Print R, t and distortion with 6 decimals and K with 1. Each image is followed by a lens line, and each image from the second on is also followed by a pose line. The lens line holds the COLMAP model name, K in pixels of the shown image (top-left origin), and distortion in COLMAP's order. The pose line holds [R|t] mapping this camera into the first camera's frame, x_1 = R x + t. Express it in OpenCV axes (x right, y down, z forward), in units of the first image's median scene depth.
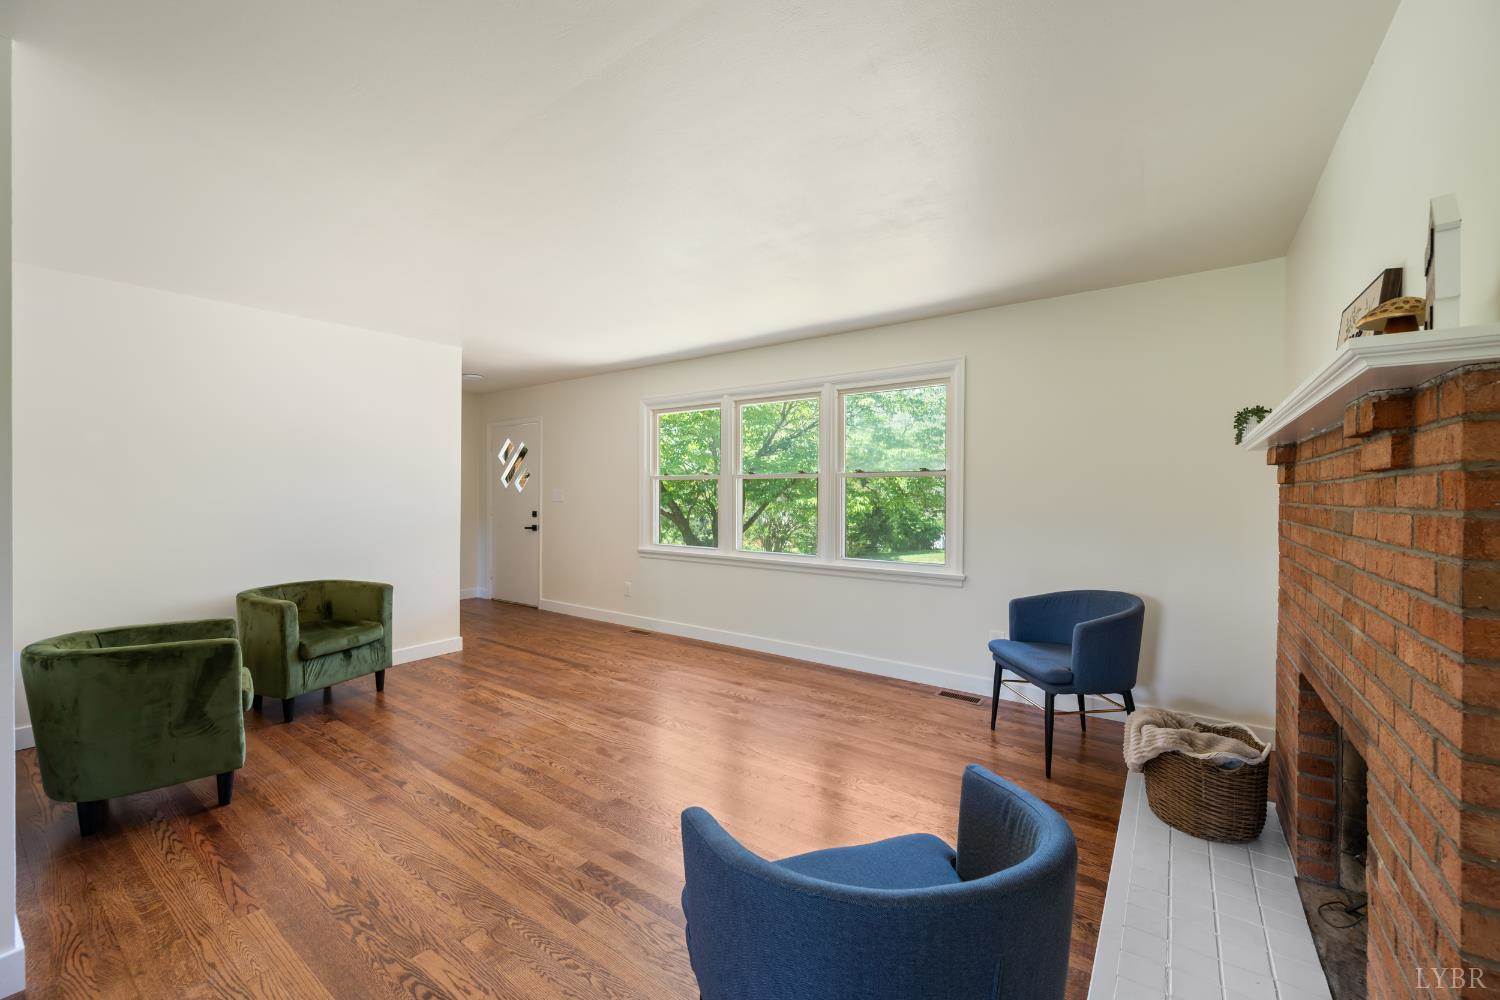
lens RADIAL K [[588.8, 0, 737.8], [0, 588.8, 500.2], [0, 0, 1]] dist [0.000453, 0.000205]
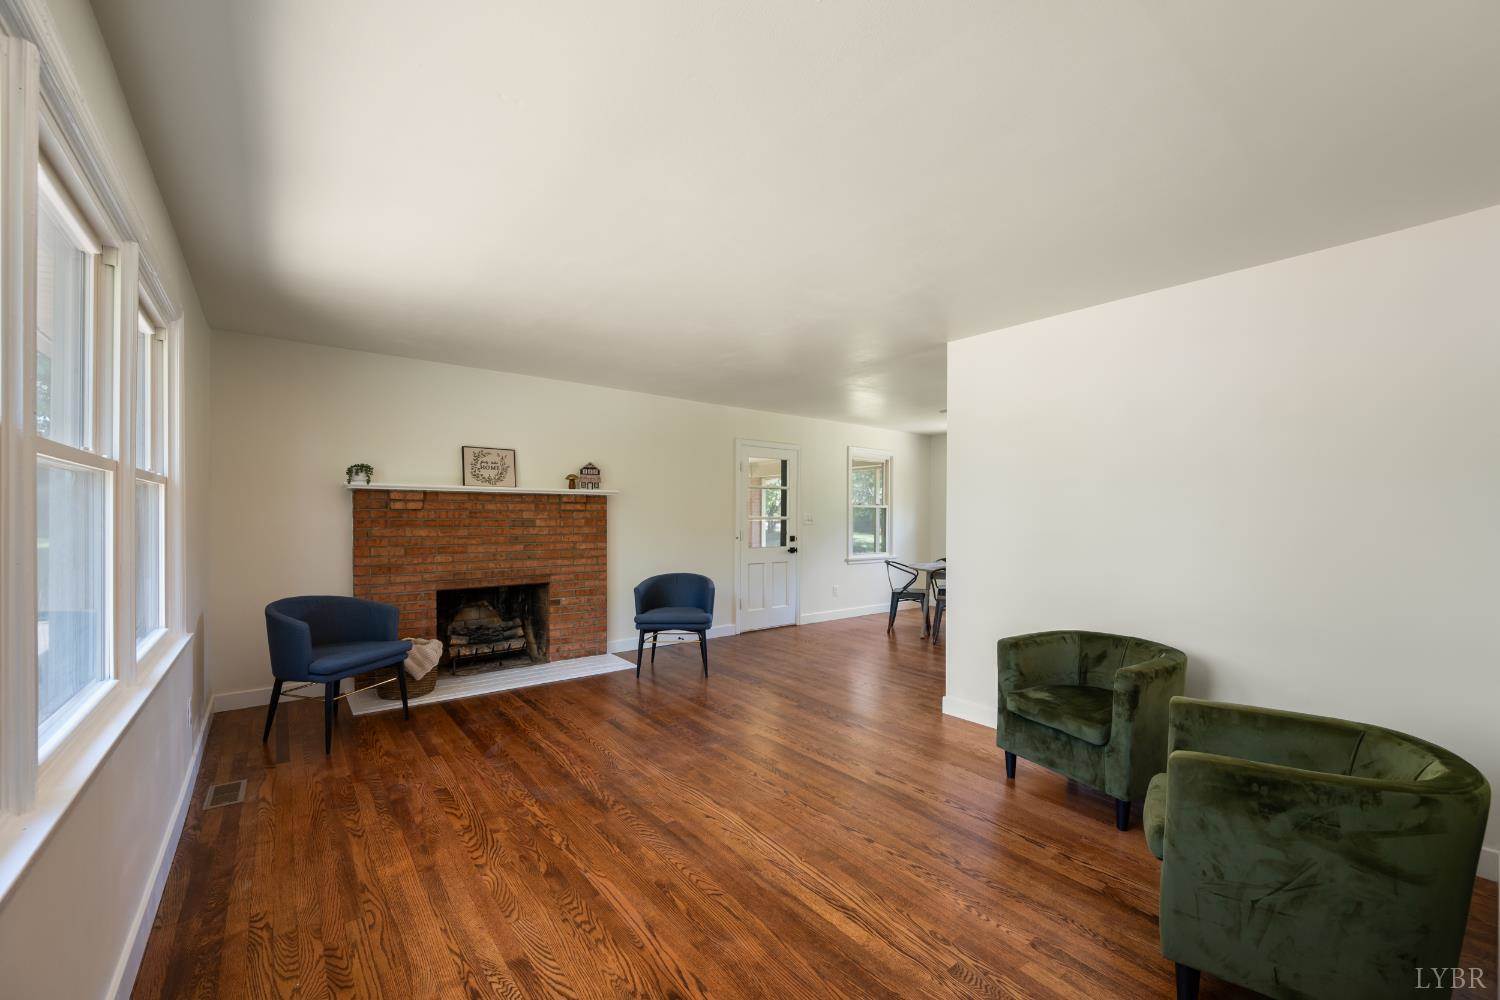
lens RADIAL K [[588.8, 0, 741.0], [0, 588.8, 512.5], [0, 0, 1]] dist [0.000453, 0.000205]
pose [[-0.965170, -0.006238, 0.261550, -0.389673], [-0.004643, 0.999967, 0.006716, -0.019384], [-0.261583, 0.005268, -0.965167, 1.381340]]
